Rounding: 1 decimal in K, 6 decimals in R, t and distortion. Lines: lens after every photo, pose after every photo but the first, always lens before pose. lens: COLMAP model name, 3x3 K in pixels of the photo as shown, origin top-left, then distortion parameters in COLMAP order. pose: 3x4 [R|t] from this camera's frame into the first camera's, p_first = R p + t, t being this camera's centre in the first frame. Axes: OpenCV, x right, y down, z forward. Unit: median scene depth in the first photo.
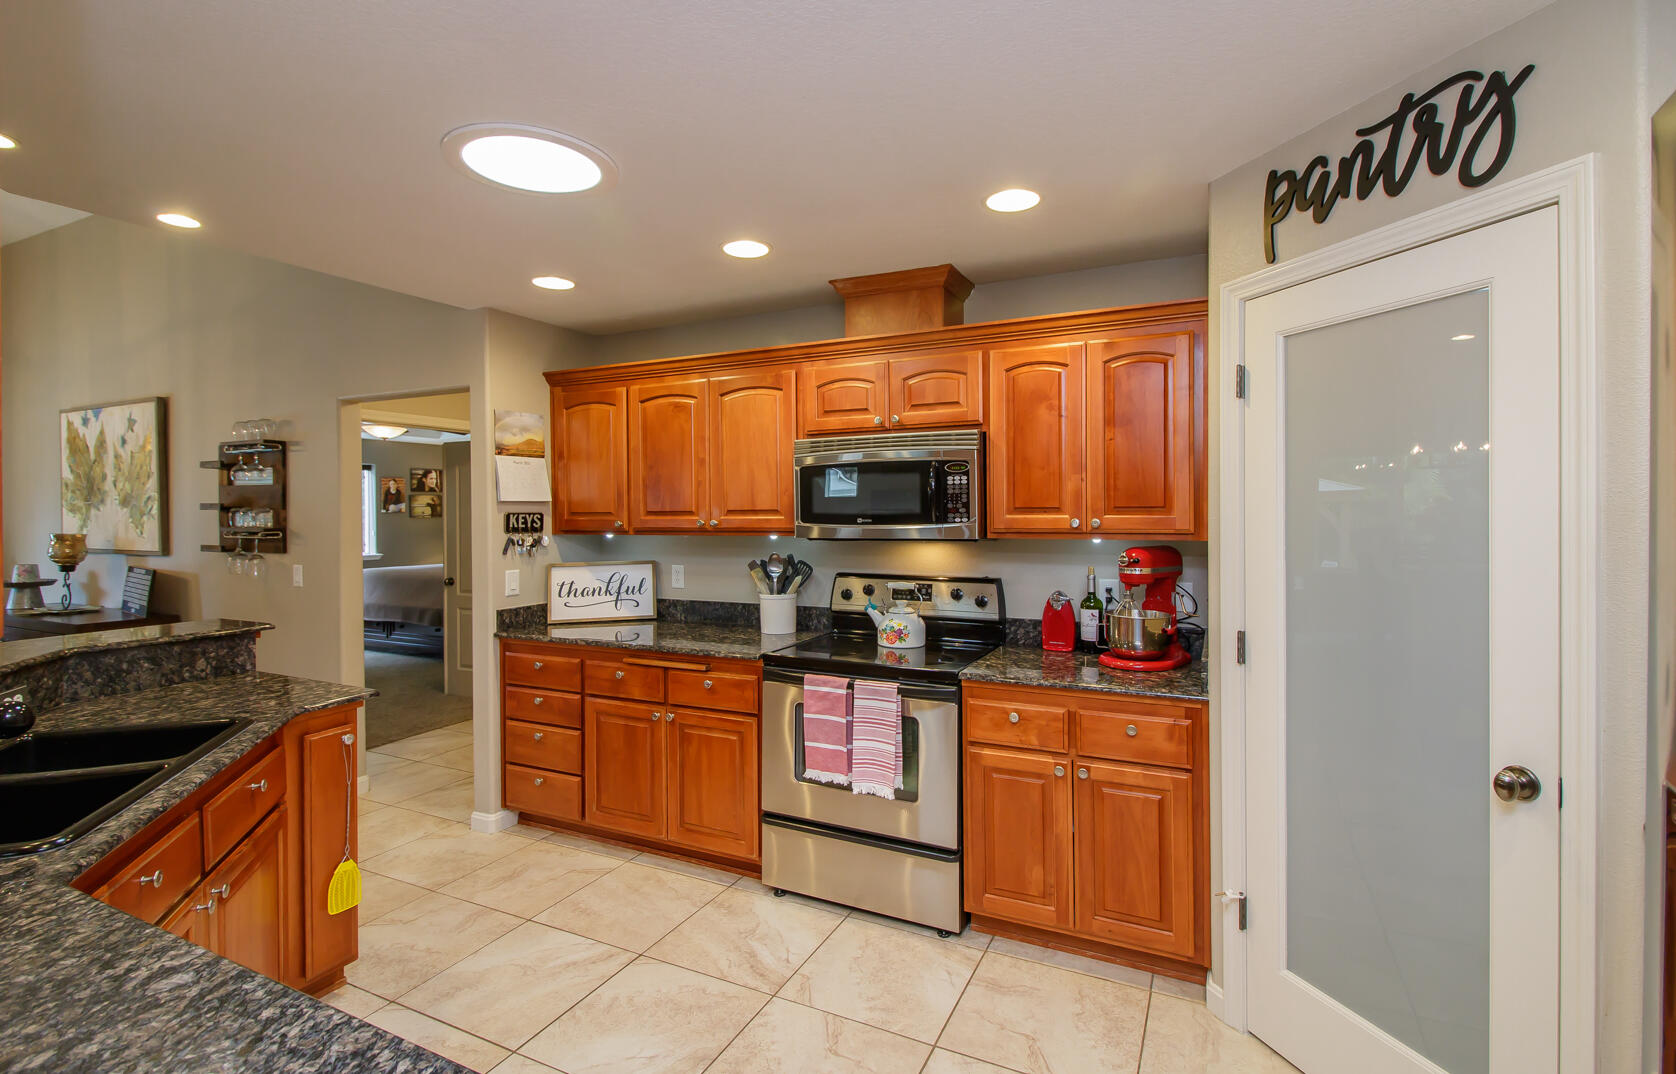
lens RADIAL K [[755.1, 0, 861.3], [0, 755.1, 520.7], [0, 0, 1]] dist [0.009773, -0.006214]
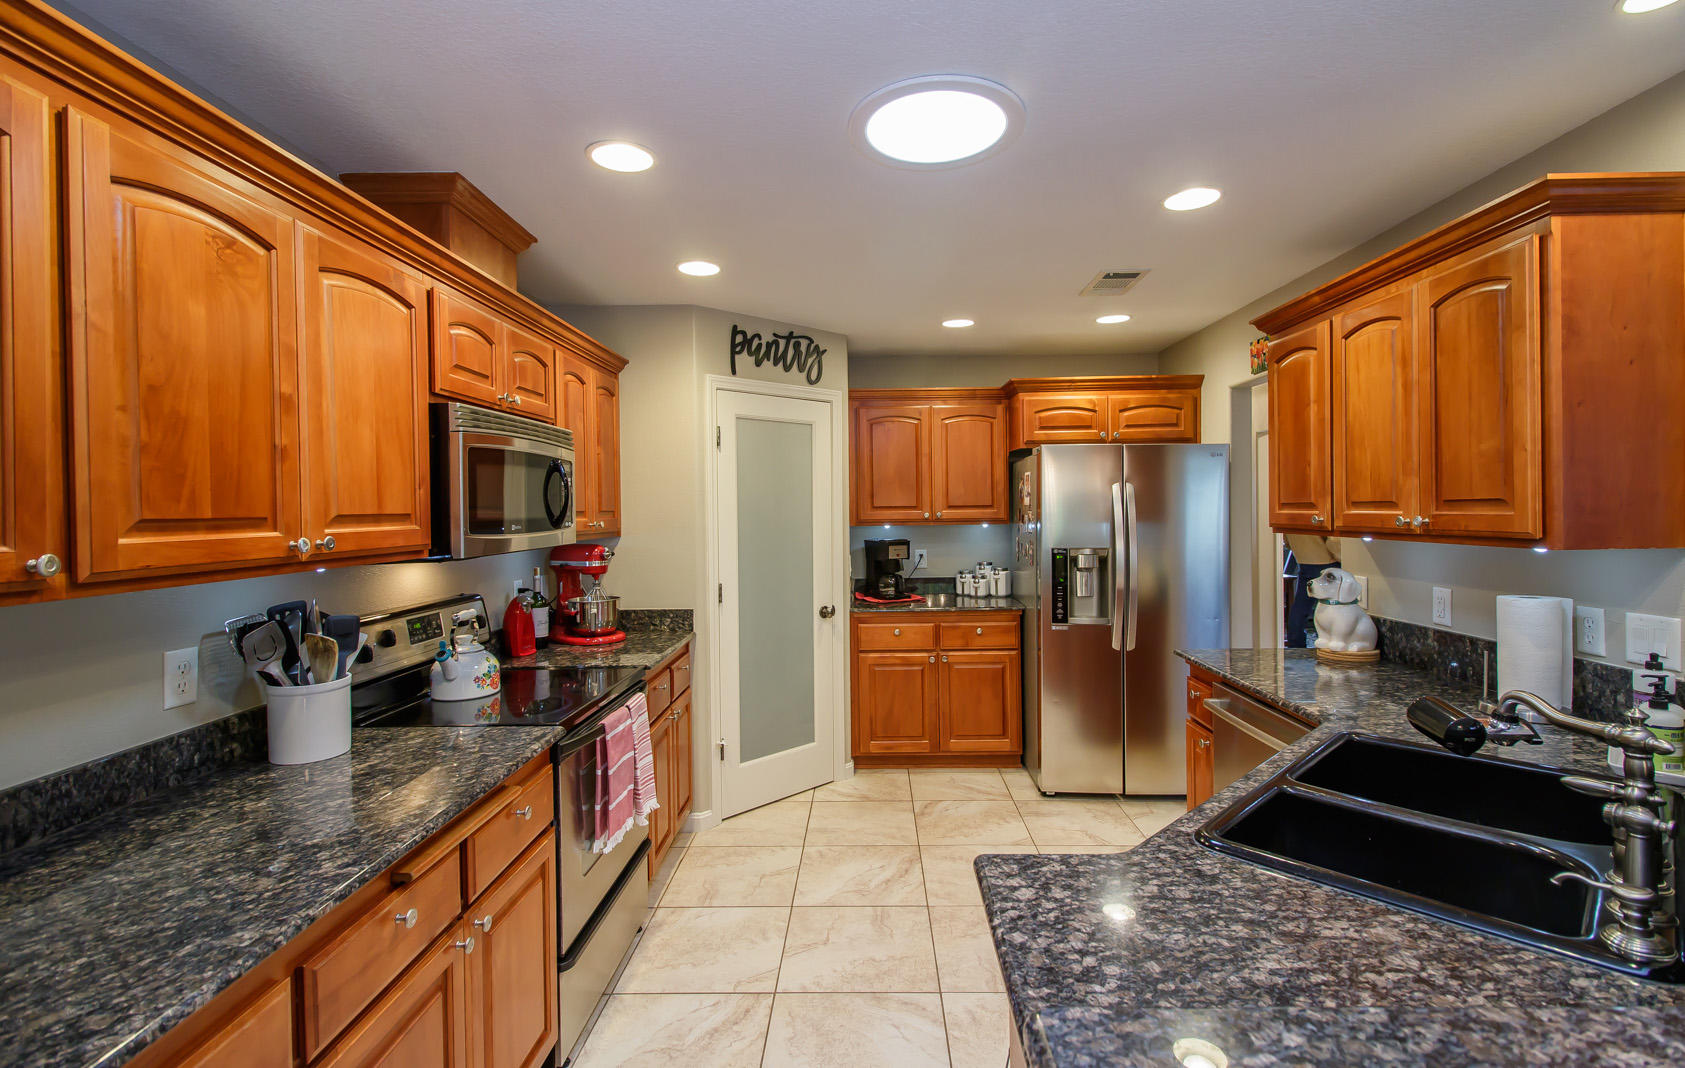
lens RADIAL K [[776.1, 0, 847.4], [0, 776.1, 526.6], [0, 0, 1]] dist [0.007724, -0.003769]
pose [[-0.397911, -0.010054, 0.917369, -0.738900], [0.028330, 0.999328, 0.023240, -0.008748], [-0.916987, 0.035236, -0.397359, 0.876562]]
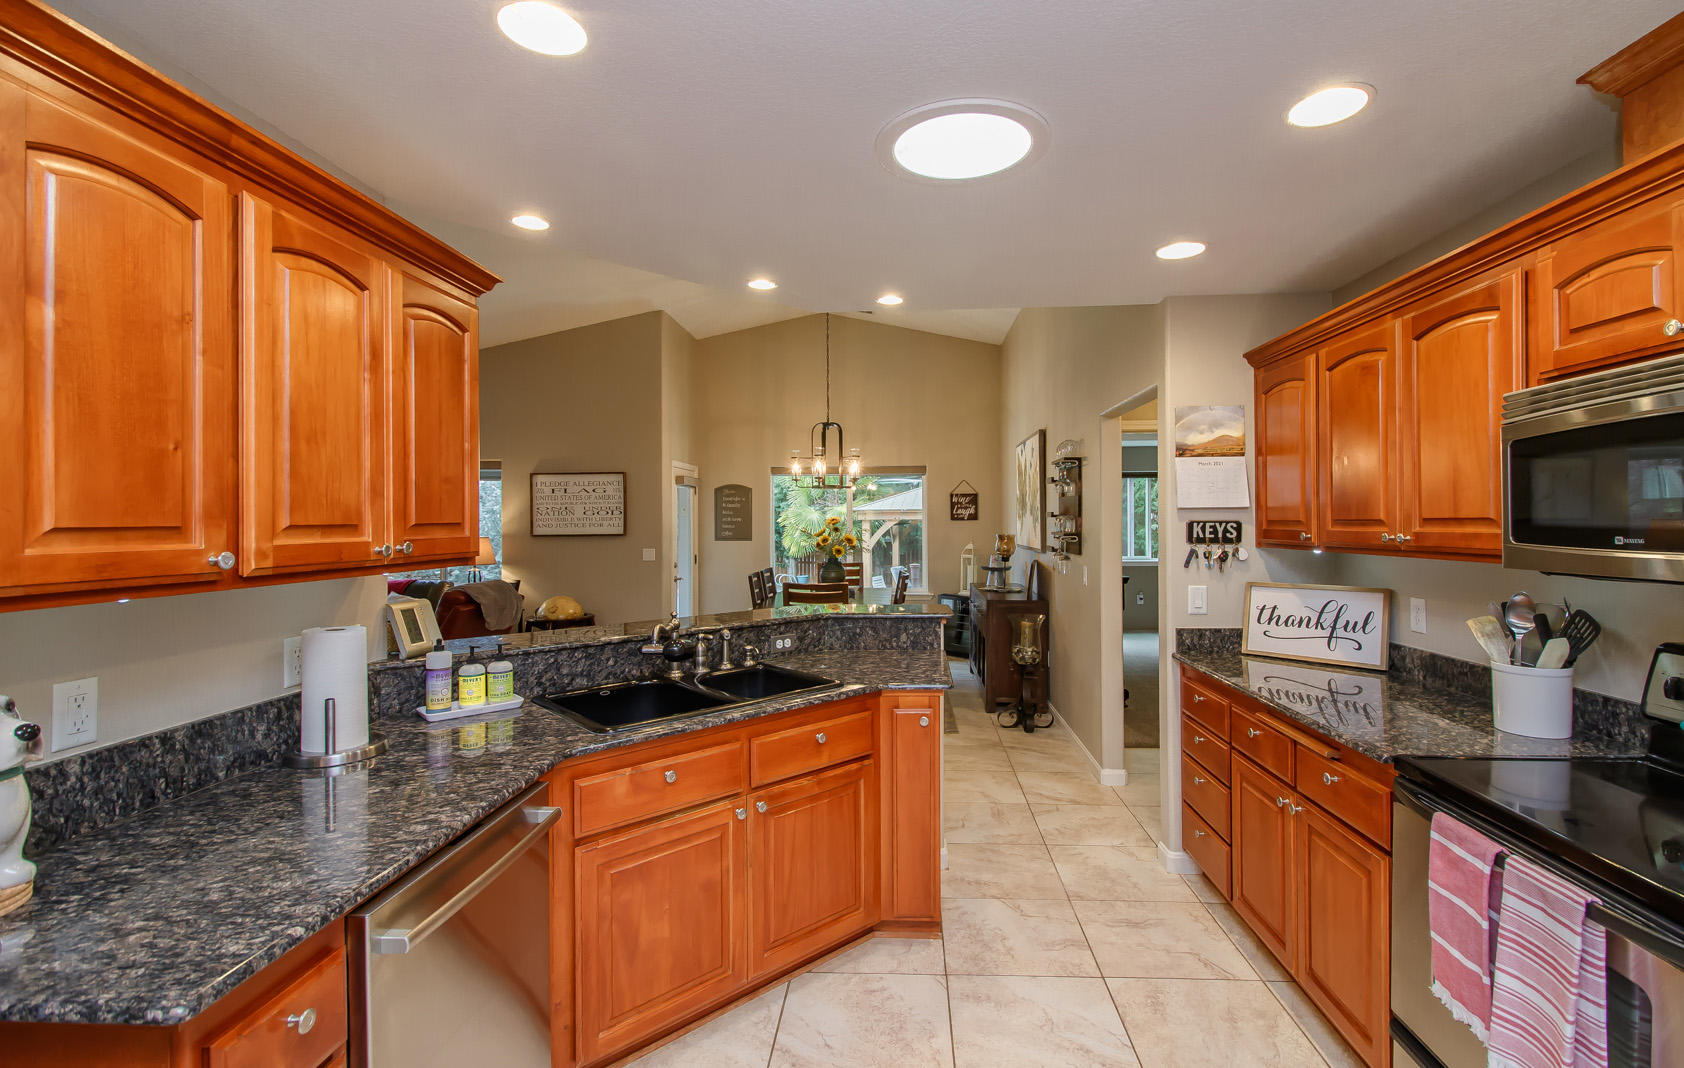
lens RADIAL K [[775.6, 0, 887.2], [0, 775.6, 525.4], [0, 0, 1]] dist [0.007724, -0.003769]
pose [[0.398283, 0.008610, -0.917222, 0.236948], [-0.009251, 0.999943, 0.005369, -0.007025], [0.917216, 0.006346, 0.398340, 0.317189]]
